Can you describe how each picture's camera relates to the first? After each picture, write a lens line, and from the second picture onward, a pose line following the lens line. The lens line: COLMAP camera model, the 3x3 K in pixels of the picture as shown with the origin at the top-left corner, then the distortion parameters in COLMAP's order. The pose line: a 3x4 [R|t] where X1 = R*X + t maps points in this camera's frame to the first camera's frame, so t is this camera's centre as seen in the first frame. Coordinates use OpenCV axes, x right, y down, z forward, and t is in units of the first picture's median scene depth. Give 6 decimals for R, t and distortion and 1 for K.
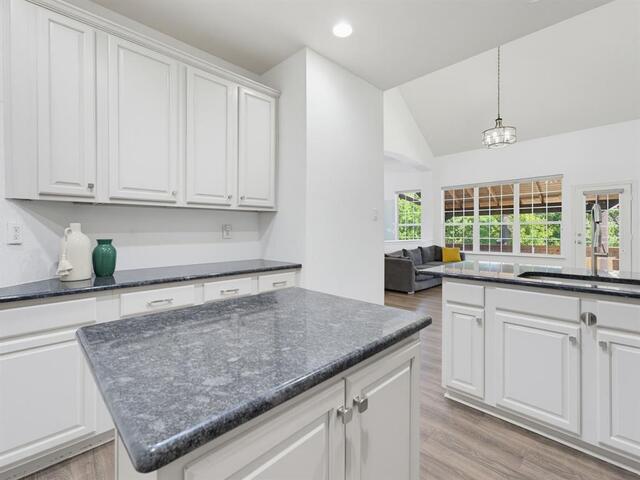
lens RADIAL K [[298.9, 0, 319.9], [0, 298.9, 235.9], [0, 0, 1]] dist [-0.004325, 0.000565]
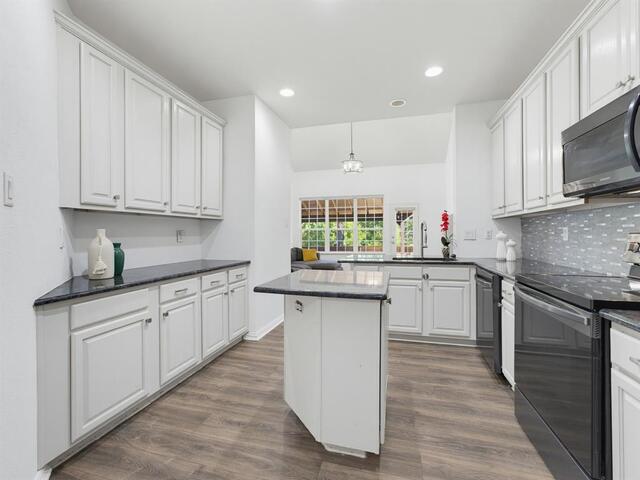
lens RADIAL K [[298.9, 0, 319.9], [0, 298.9, 235.9], [0, 0, 1]] dist [-0.004325, 0.000565]
pose [[0.875184, 0.000840, 0.483790, -0.400012], [0.004798, 0.999934, -0.010416, 0.000068], [-0.483767, 0.011437, 0.875122, -0.260649]]
